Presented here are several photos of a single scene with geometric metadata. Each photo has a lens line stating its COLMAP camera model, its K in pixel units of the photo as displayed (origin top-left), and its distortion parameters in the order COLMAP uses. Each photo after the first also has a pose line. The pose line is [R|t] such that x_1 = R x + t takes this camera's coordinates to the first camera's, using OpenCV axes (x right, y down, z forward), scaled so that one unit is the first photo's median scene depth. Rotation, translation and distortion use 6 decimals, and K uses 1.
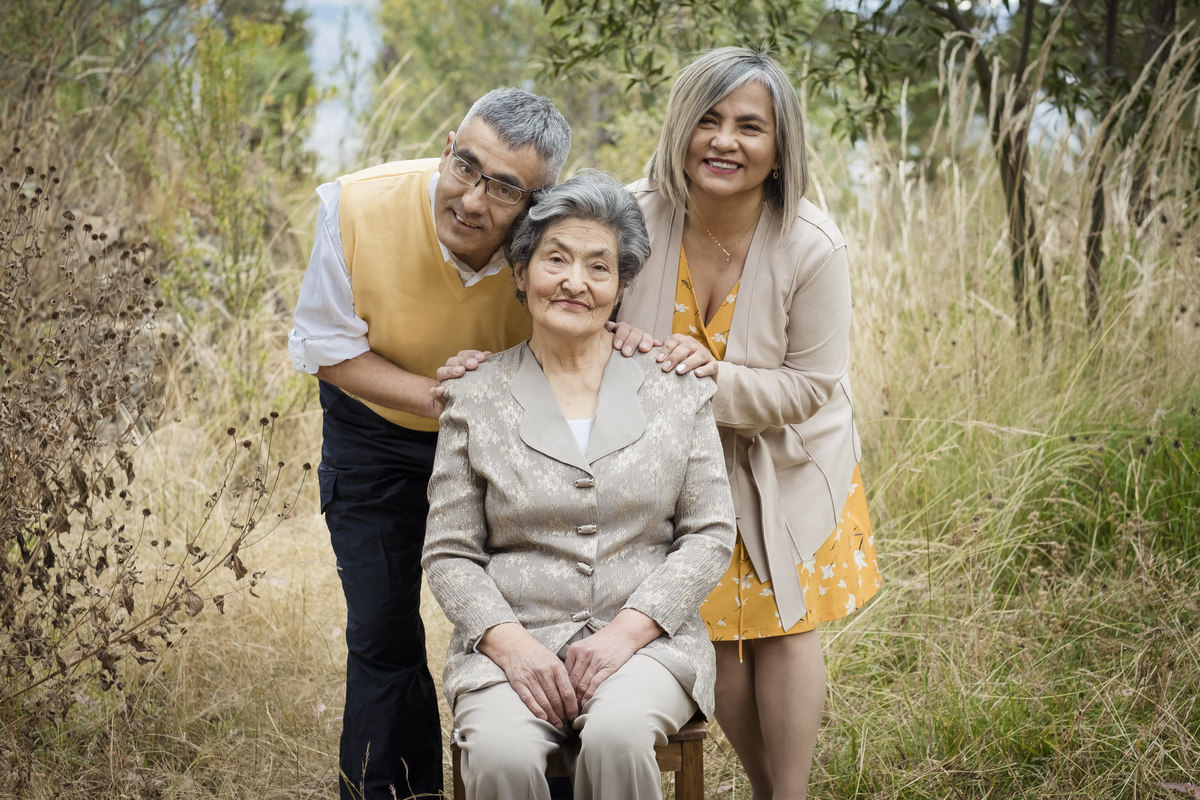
lens RADIAL K [[2954.7, 0, 600.0], [0, 2954.7, 400.0], [0, 0, 1]] dist [-0.057587, -0.263154]
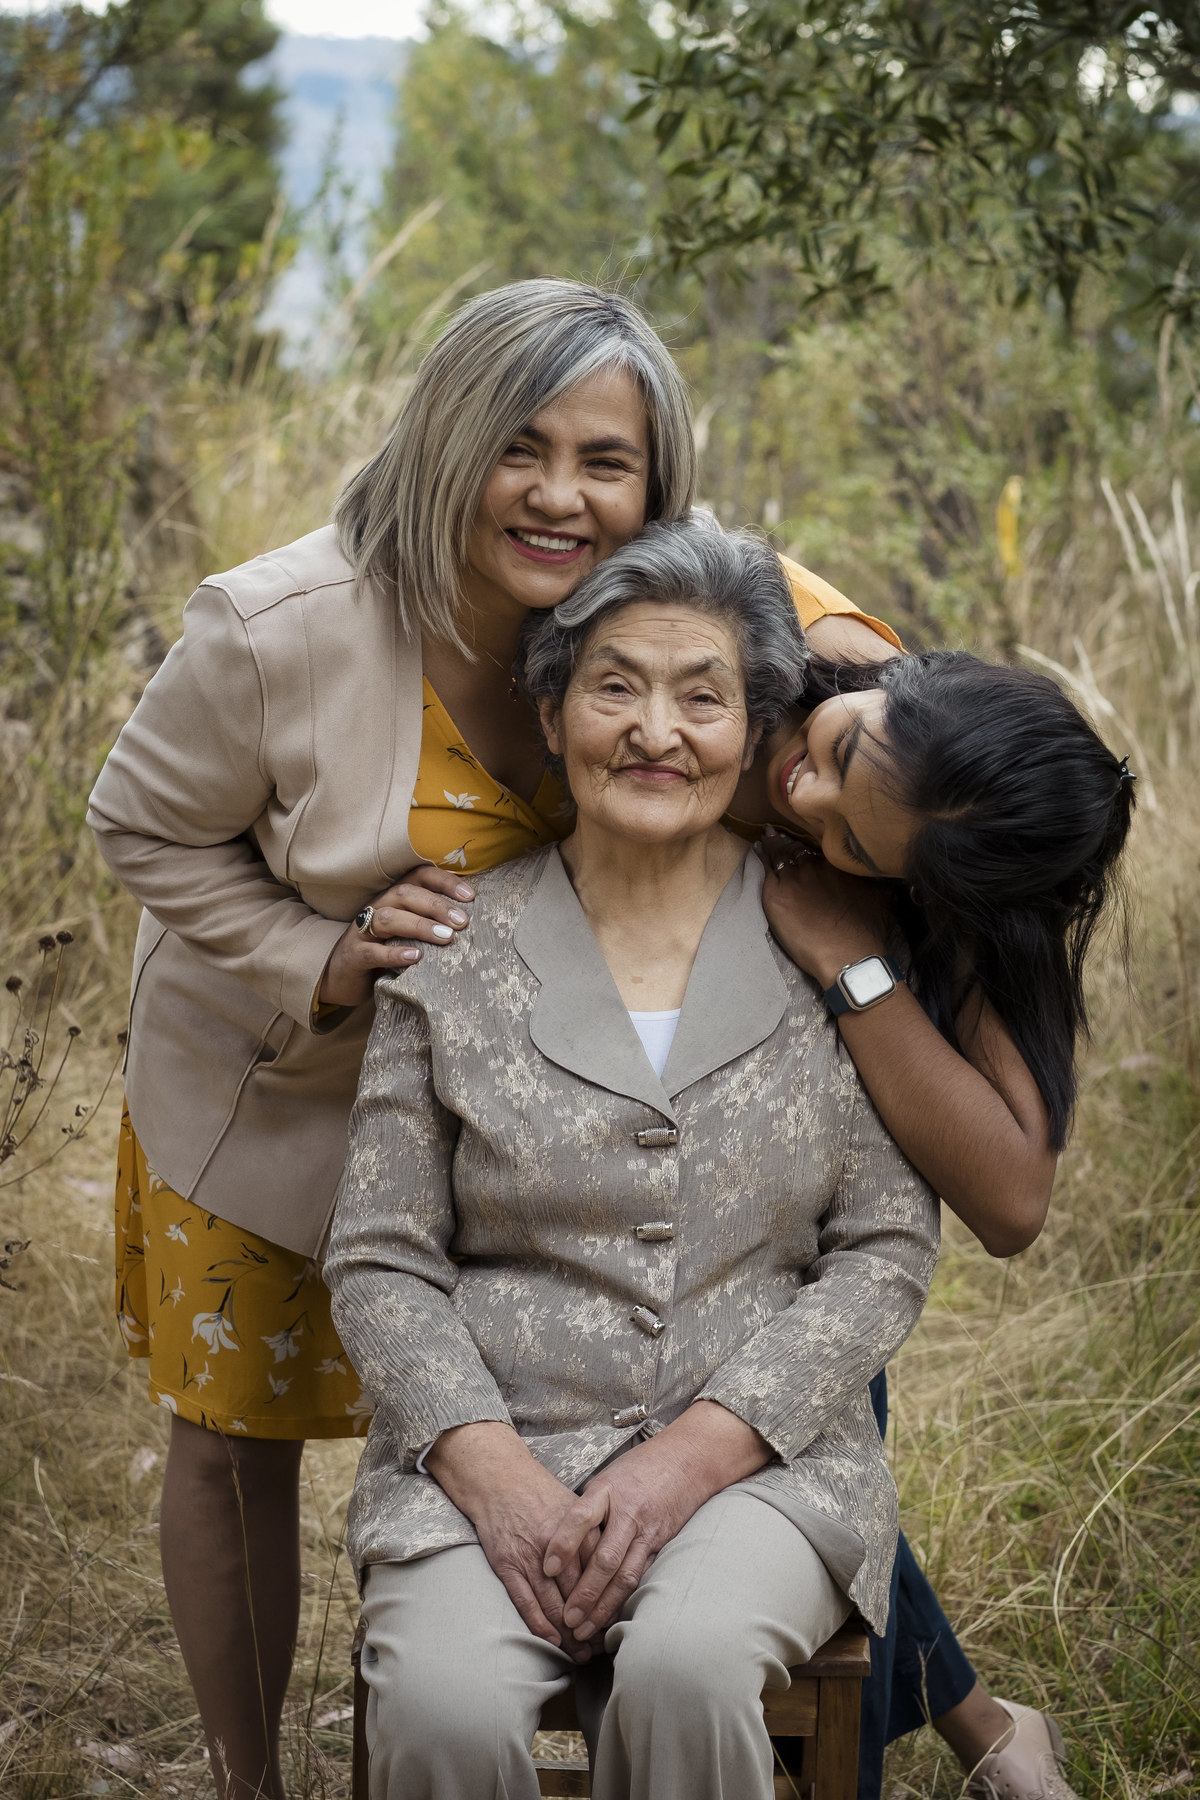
lens RADIAL K [[5108.4, 0, 600.0], [0, 5108.4, 900.0], [0, 0, 1]] dist [-0.119306, -0.054282]
pose [[0.997863, 0.059384, -0.027242, 0.006194], [-0.058741, 0.997989, 0.023833, -0.031170], [0.028603, -0.022182, 0.999345, 0.139395]]
